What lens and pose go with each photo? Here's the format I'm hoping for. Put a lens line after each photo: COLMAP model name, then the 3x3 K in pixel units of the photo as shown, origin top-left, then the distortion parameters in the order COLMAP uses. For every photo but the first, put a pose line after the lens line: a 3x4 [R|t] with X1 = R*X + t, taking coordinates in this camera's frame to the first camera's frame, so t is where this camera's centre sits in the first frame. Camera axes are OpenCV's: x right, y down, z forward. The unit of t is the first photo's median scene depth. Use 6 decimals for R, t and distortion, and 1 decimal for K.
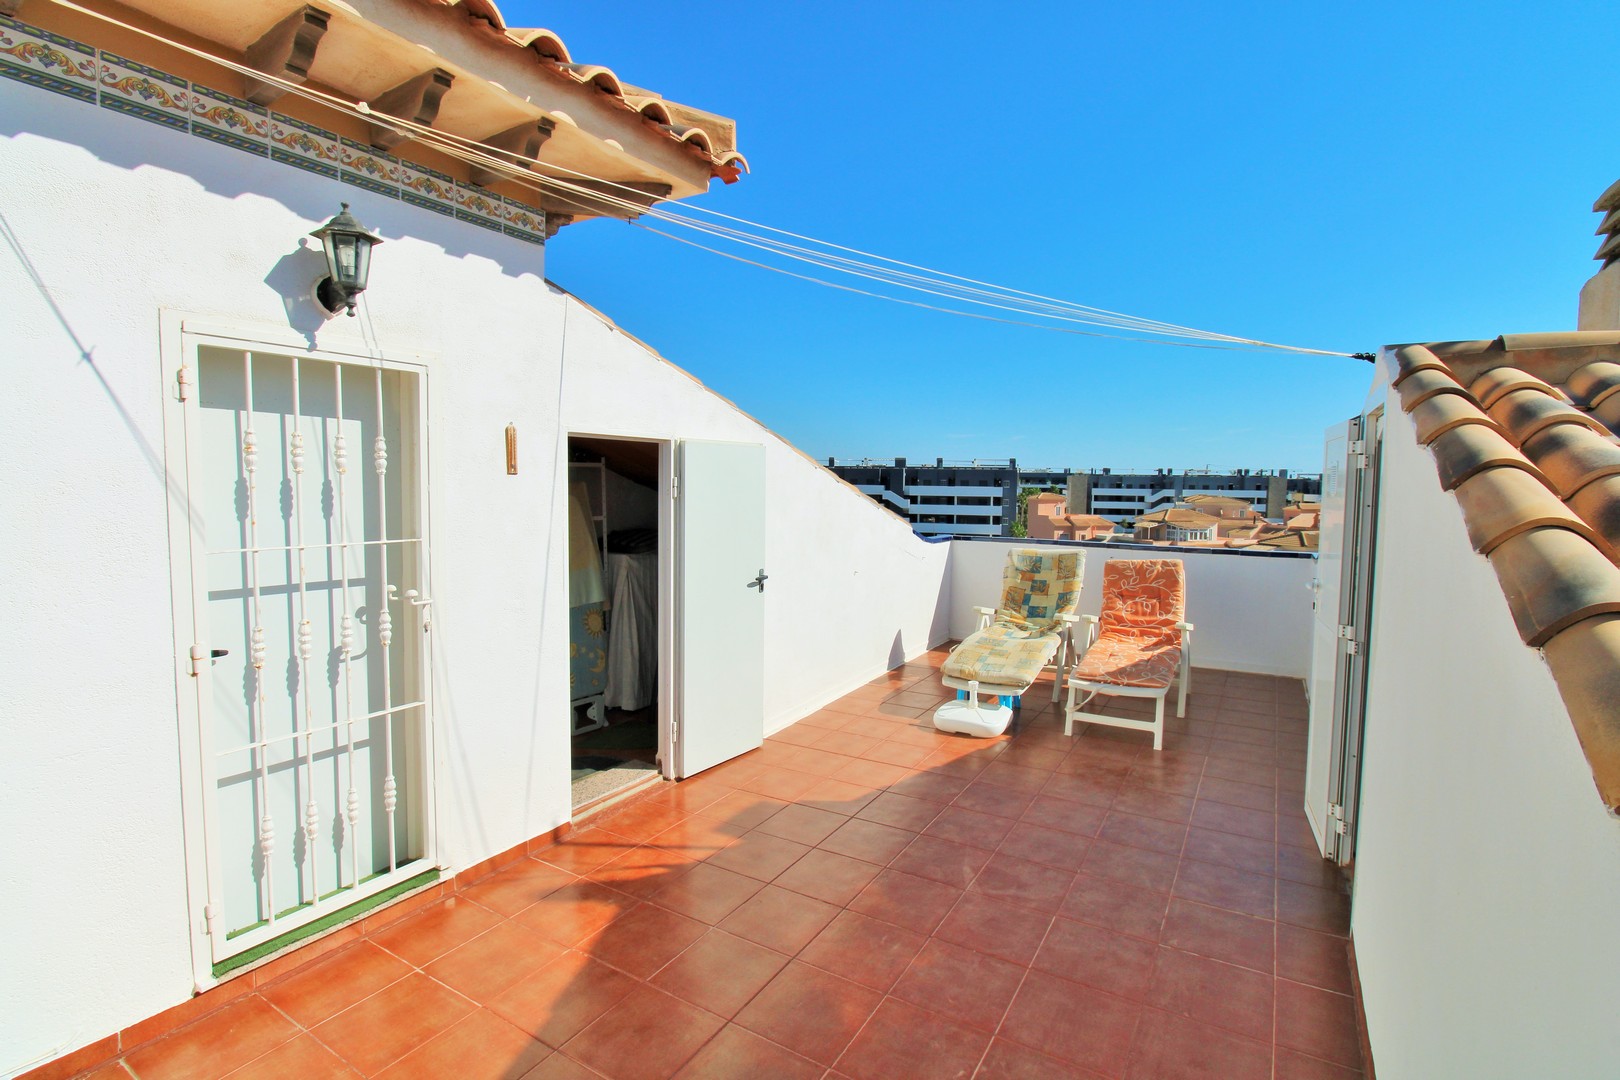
lens RADIAL K [[753.5, 0, 811.4], [0, 753.5, 528.5], [0, 0, 1]] dist [-0.000670, -0.000374]
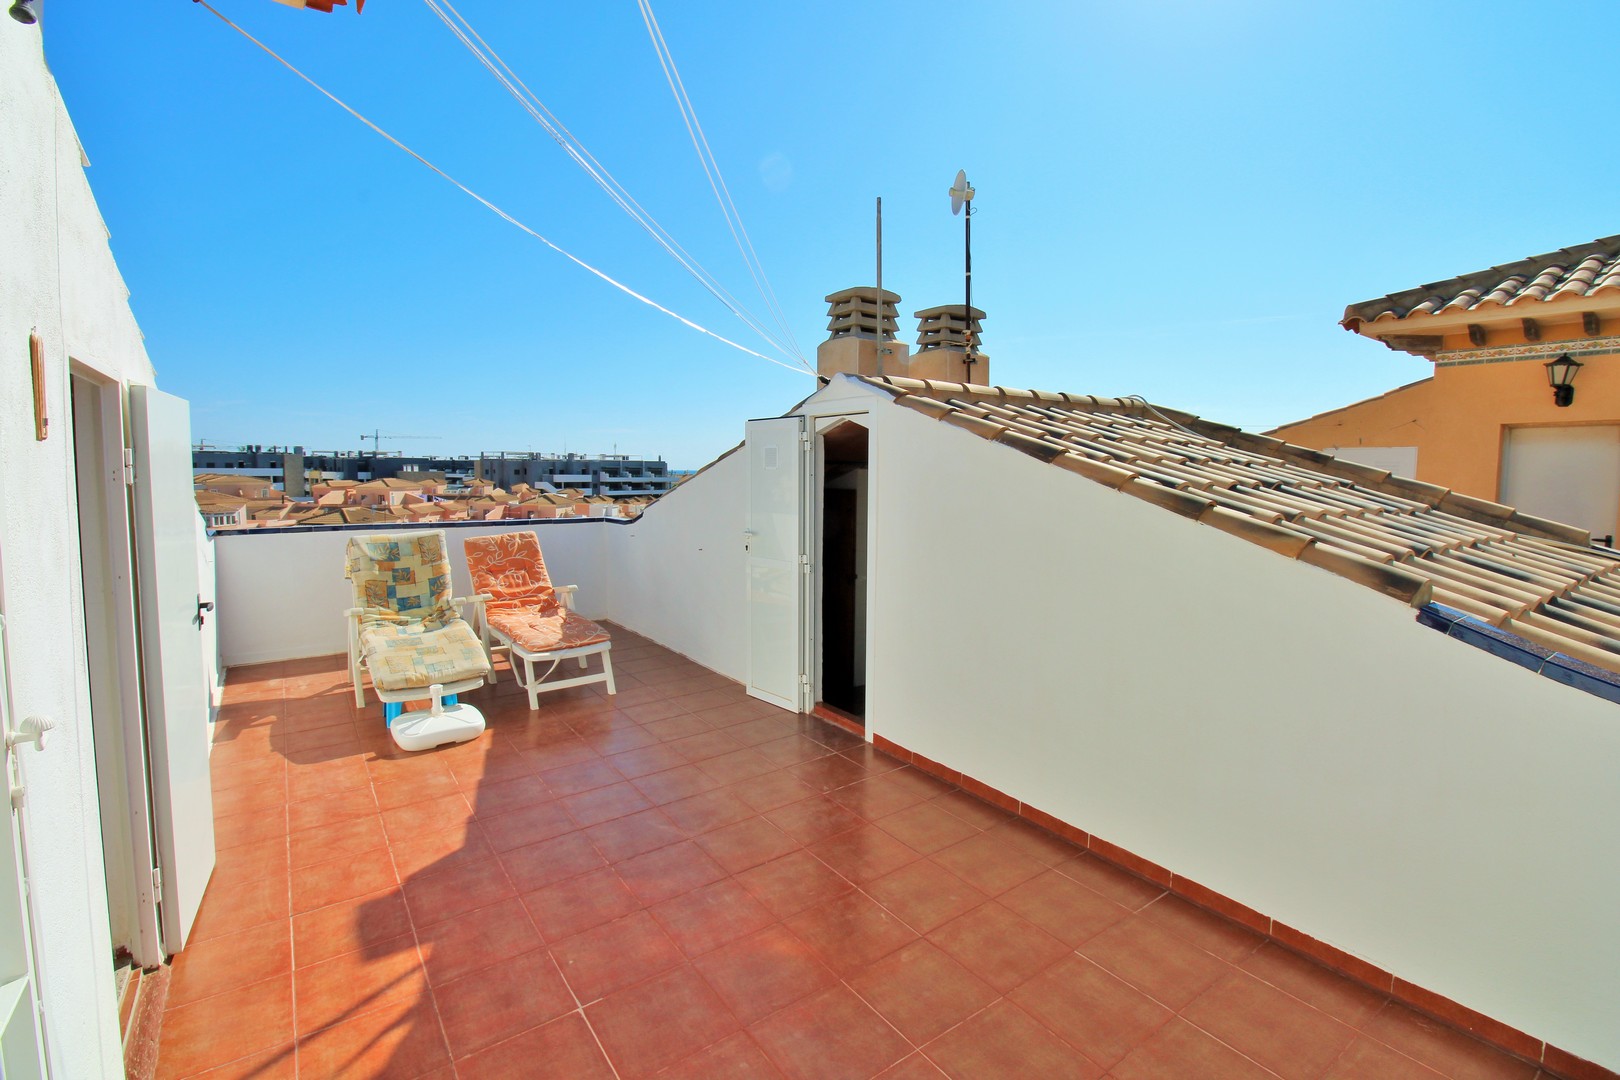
lens RADIAL K [[753.5, 0, 811.4], [0, 753.5, 528.5], [0, 0, 1]] dist [-0.000670, -0.000374]
pose [[0.384987, -0.082185, 0.919255, -0.339843], [0.054732, 0.996307, 0.066152, -0.011630], [-0.921298, 0.024845, 0.388064, 0.205842]]
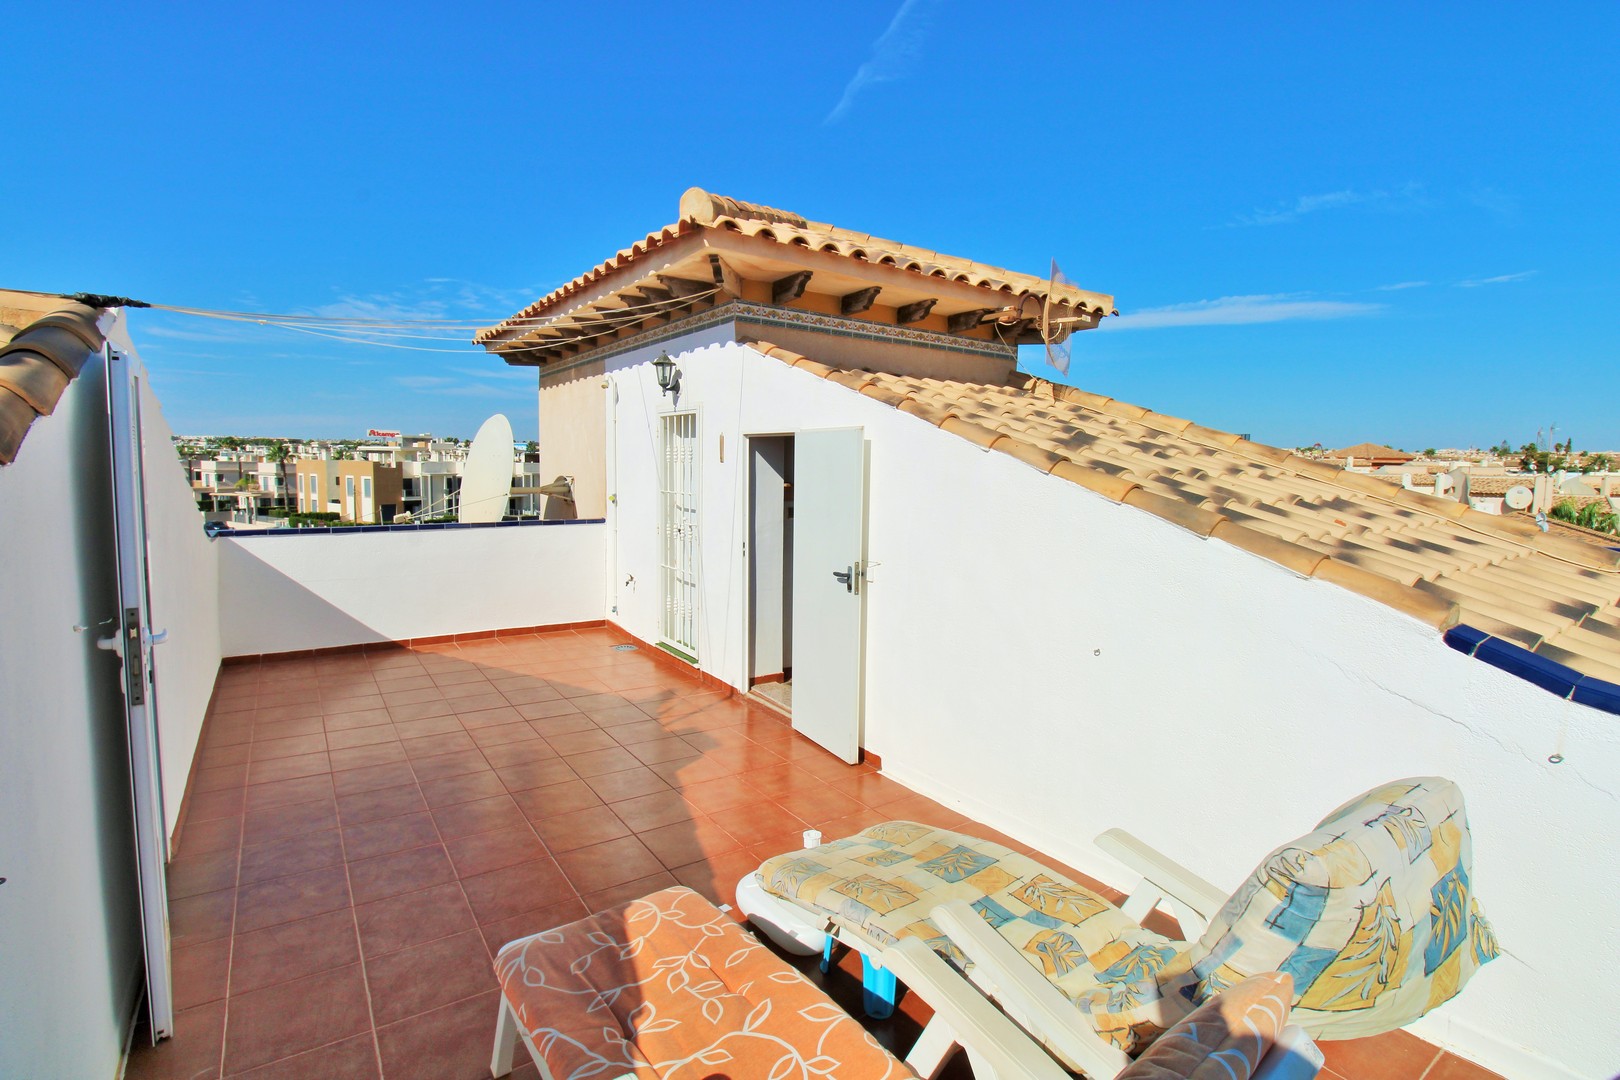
lens RADIAL K [[753.5, 0, 811.4], [0, 753.5, 528.5], [0, 0, 1]] dist [-0.000670, -0.000374]
pose [[-0.395155, 0.066365, -0.916214, 0.583156], [-0.072792, 0.991989, 0.103248, -0.060378], [0.915726, 0.107491, -0.387158, 0.986873]]
